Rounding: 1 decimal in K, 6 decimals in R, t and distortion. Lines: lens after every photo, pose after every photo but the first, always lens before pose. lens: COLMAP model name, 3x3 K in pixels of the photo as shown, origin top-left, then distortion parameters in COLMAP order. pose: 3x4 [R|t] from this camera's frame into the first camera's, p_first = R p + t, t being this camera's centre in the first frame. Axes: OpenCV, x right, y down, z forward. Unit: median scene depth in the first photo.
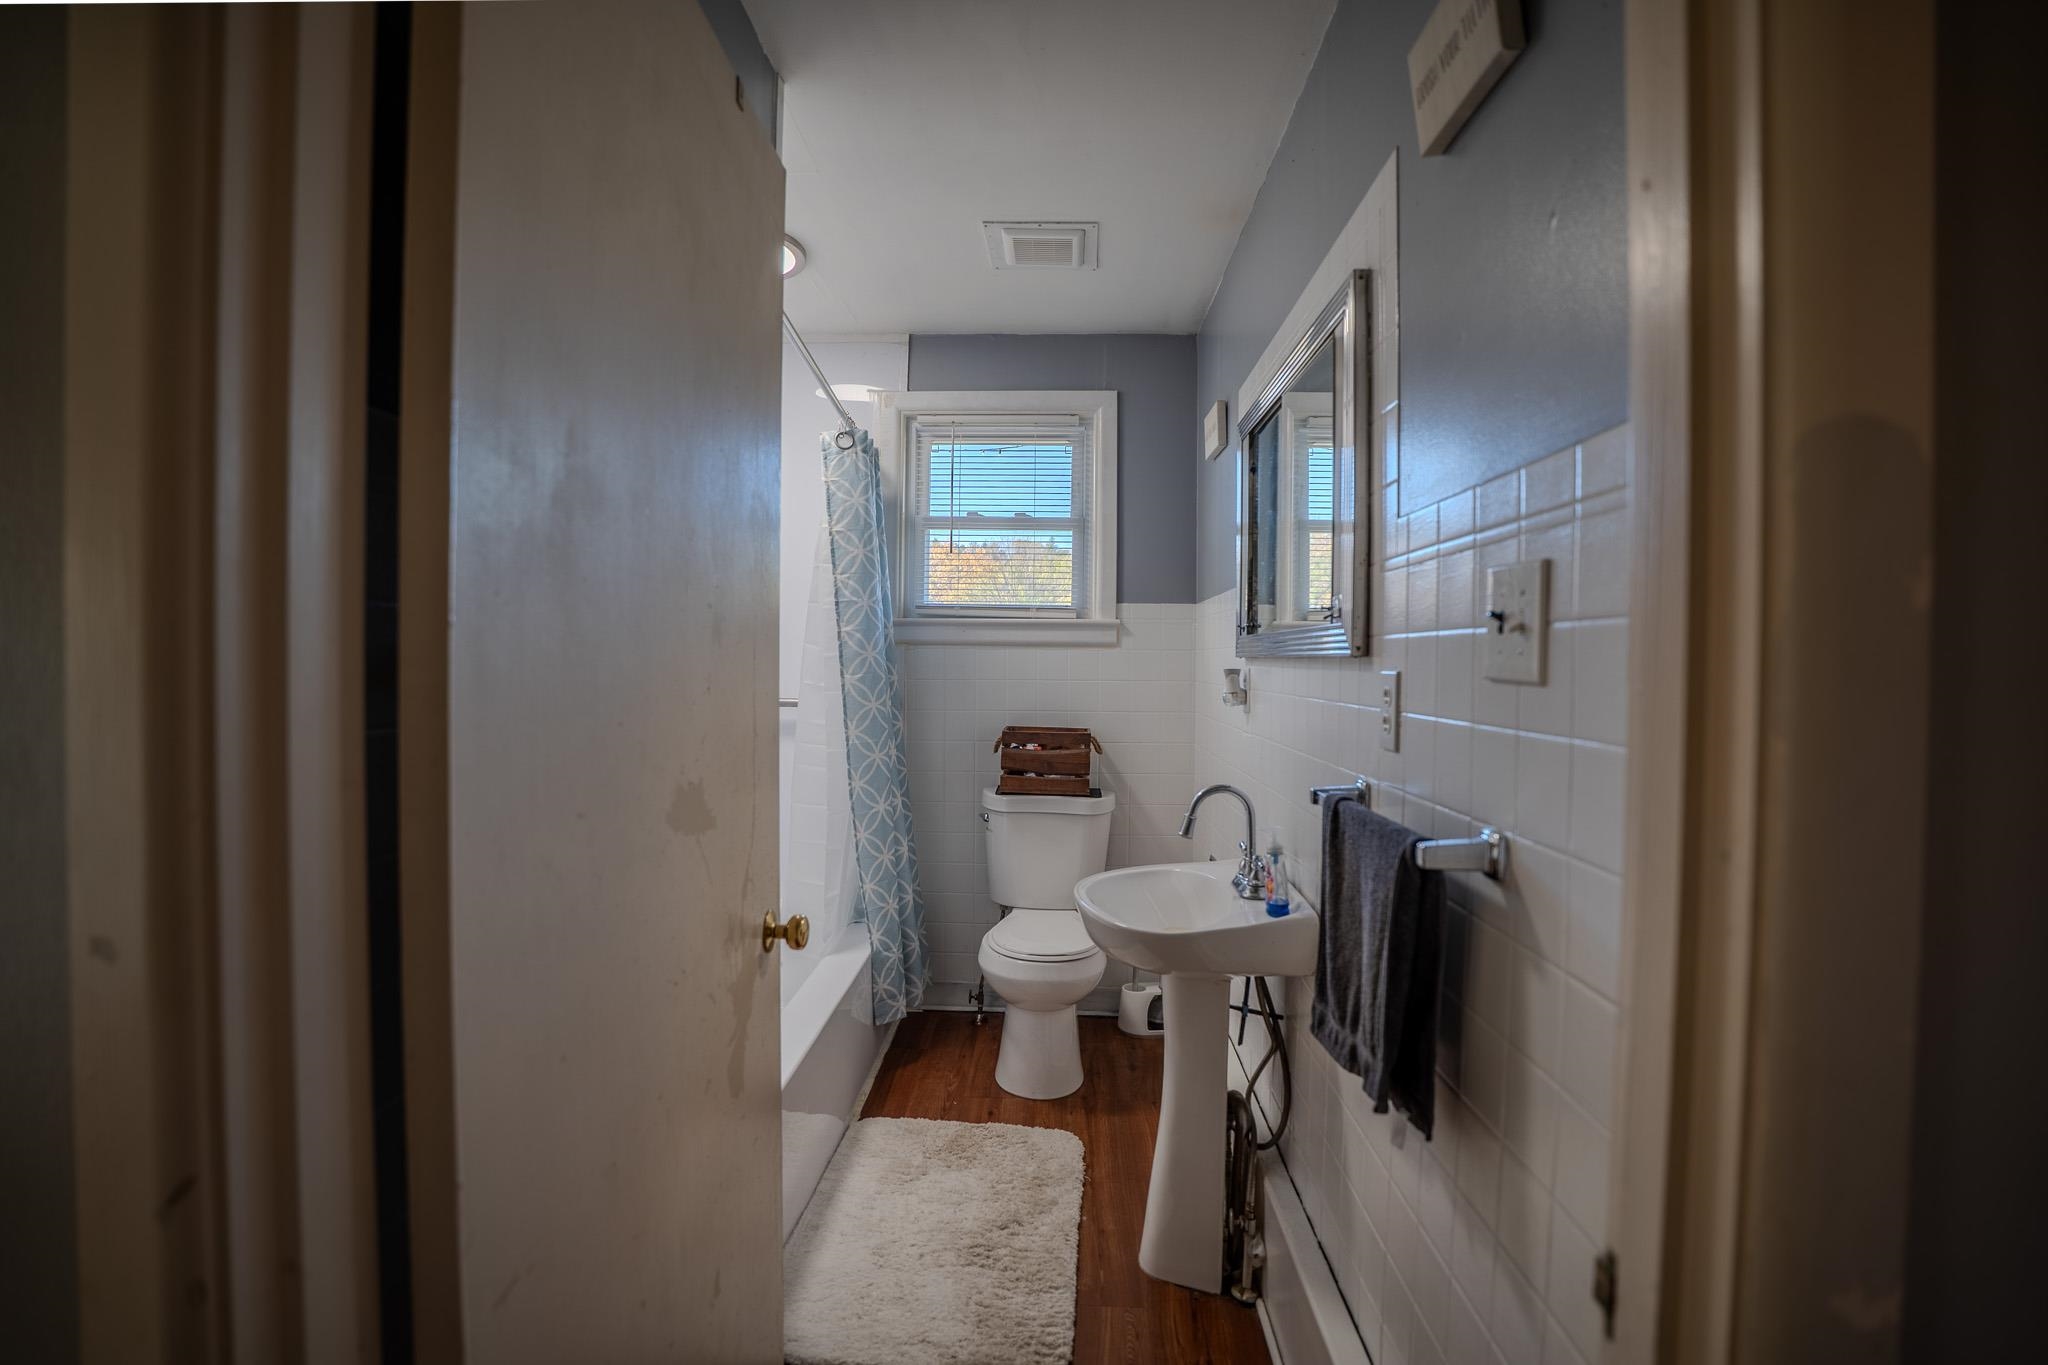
lens RADIAL K [[936.8, 0, 1024.9], [0, 936.8, 681.2], [0, 0, 1]] dist [0.000629, 0.000235]
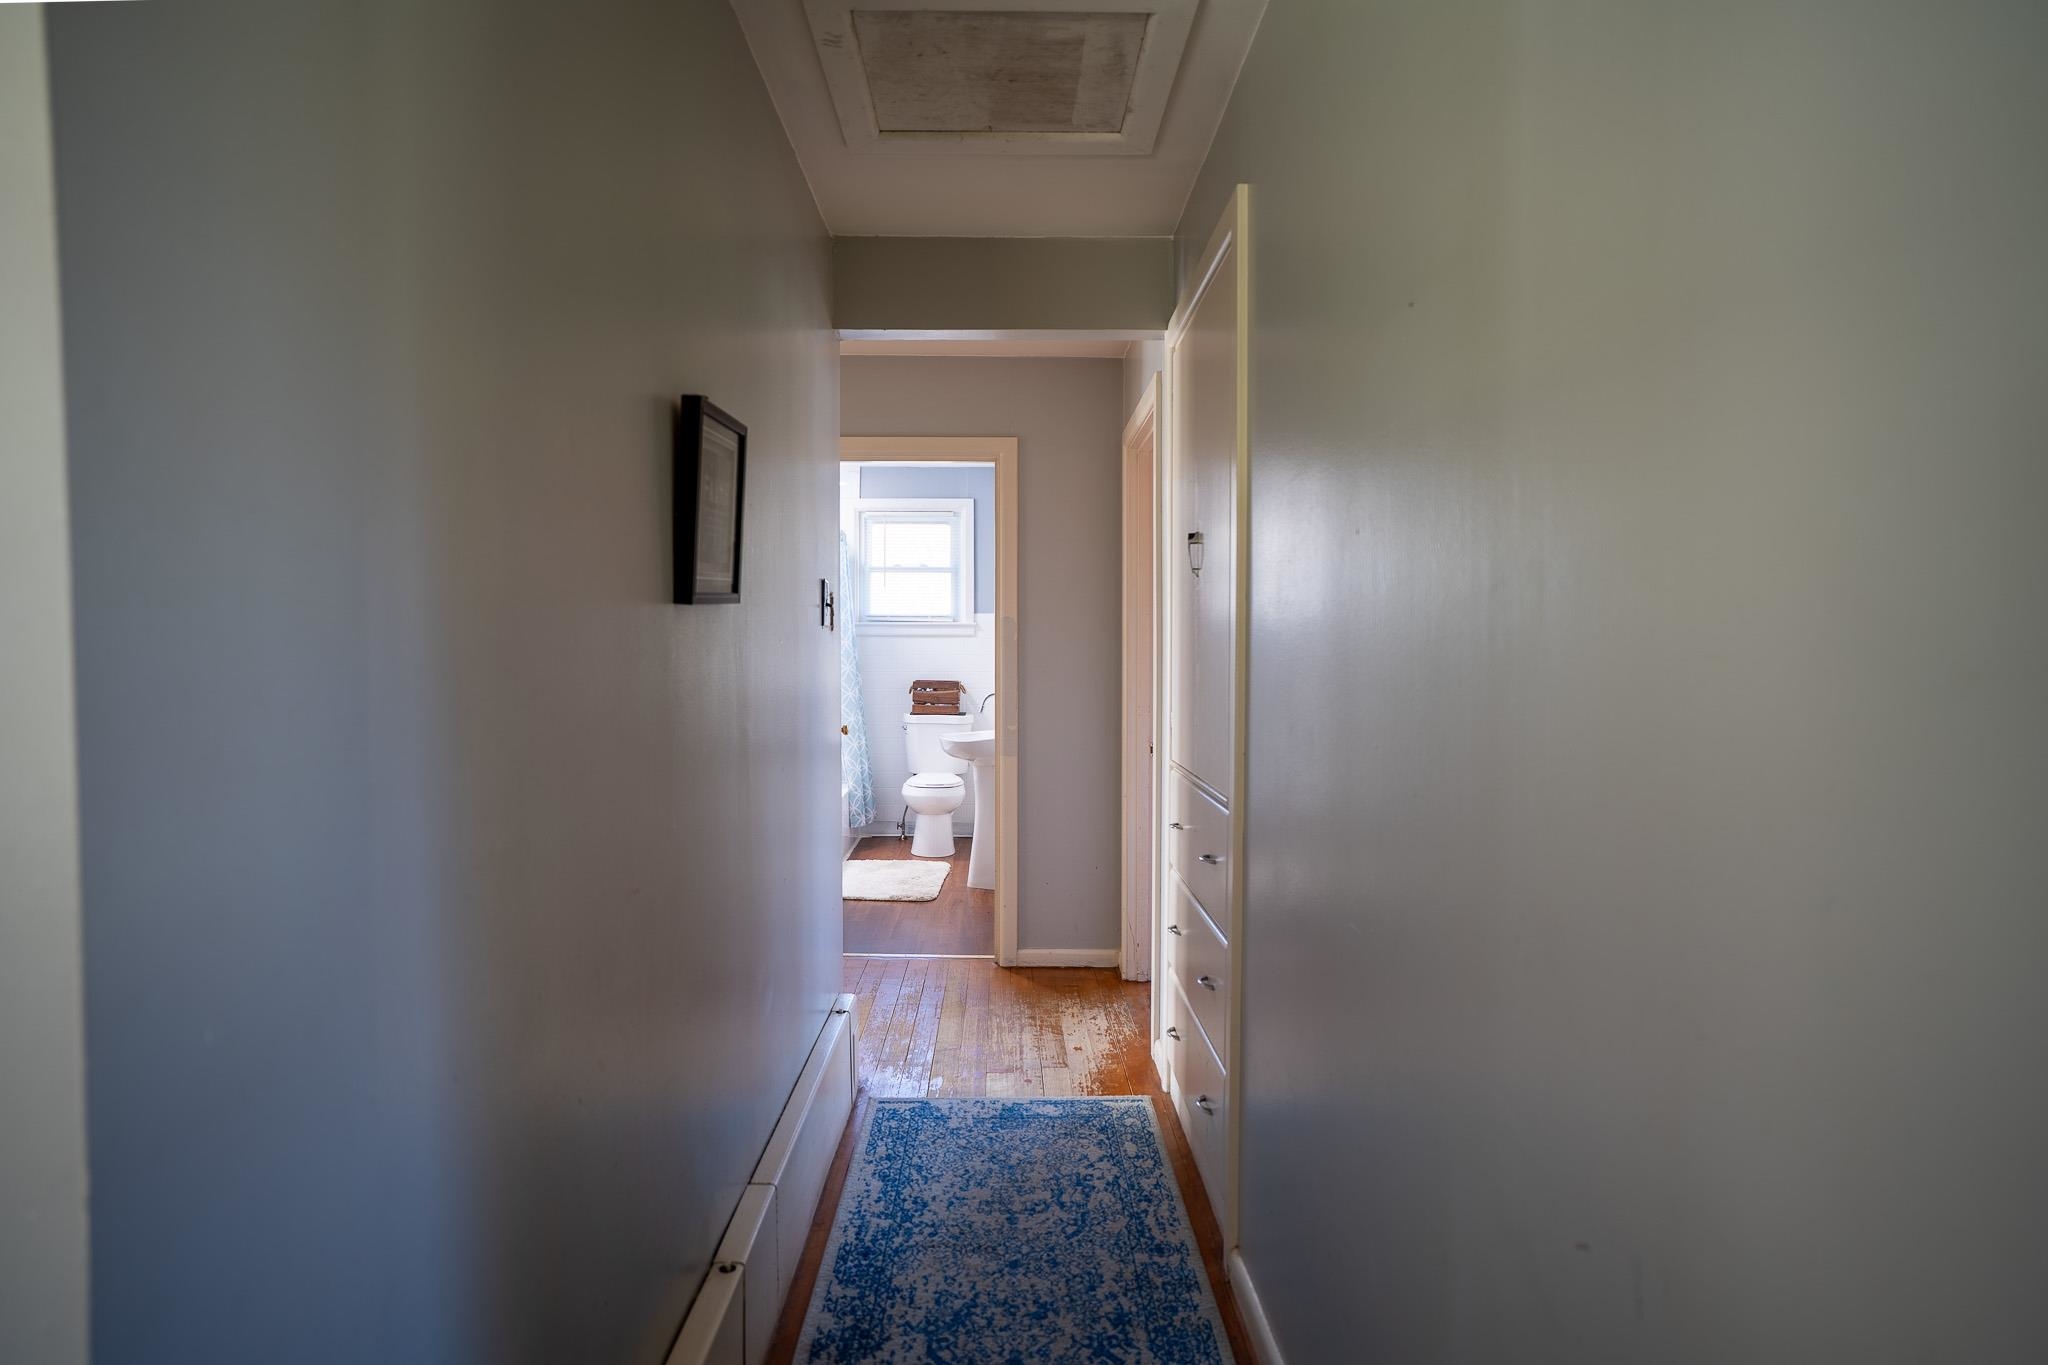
lens RADIAL K [[1157.6, 0, 1019.5], [0, 1157.6, 676.1], [0, 0, 1]] dist [-0.002015, -0.000463]
pose [[0.998293, -0.010431, 0.057466, 0.054468], [0.010036, 0.999924, 0.007159, 0.025617], [-0.057536, -0.006570, 0.998322, -1.313865]]
